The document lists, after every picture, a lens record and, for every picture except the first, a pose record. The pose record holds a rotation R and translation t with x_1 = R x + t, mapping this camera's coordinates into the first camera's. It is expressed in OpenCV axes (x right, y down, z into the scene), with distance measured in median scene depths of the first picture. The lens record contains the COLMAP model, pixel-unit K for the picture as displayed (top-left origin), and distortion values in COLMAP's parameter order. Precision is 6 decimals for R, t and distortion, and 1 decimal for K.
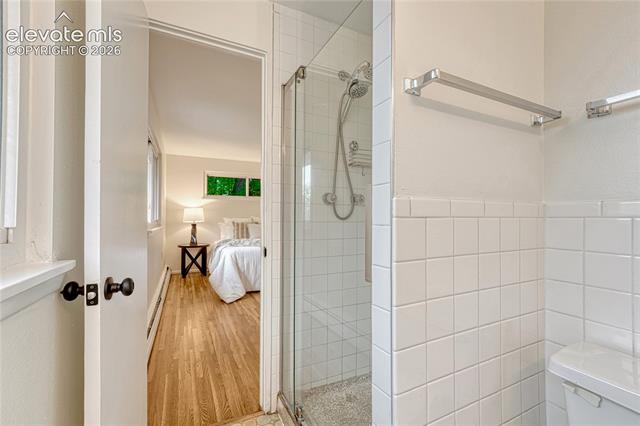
lens RADIAL K [[270.5, 0, 317.5], [0, 270.5, 221.0], [0, 0, 1]] dist [-0.007533, 0.001845]
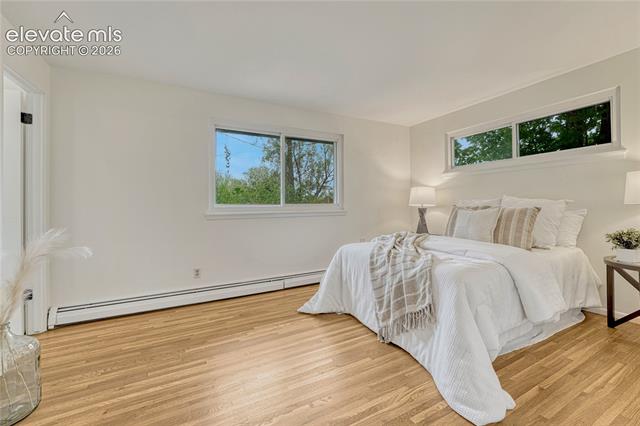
lens RADIAL K [[270.5, 0, 328.2], [0, 270.5, 205.4], [0, 0, 1]] dist [-0.007533, 0.001845]
pose [[0.053051, 0.000968, -0.998591, 0.294831], [0.010036, 0.999949, 0.001502, -0.001331], [0.998541, -0.010102, 0.053039, 0.699243]]
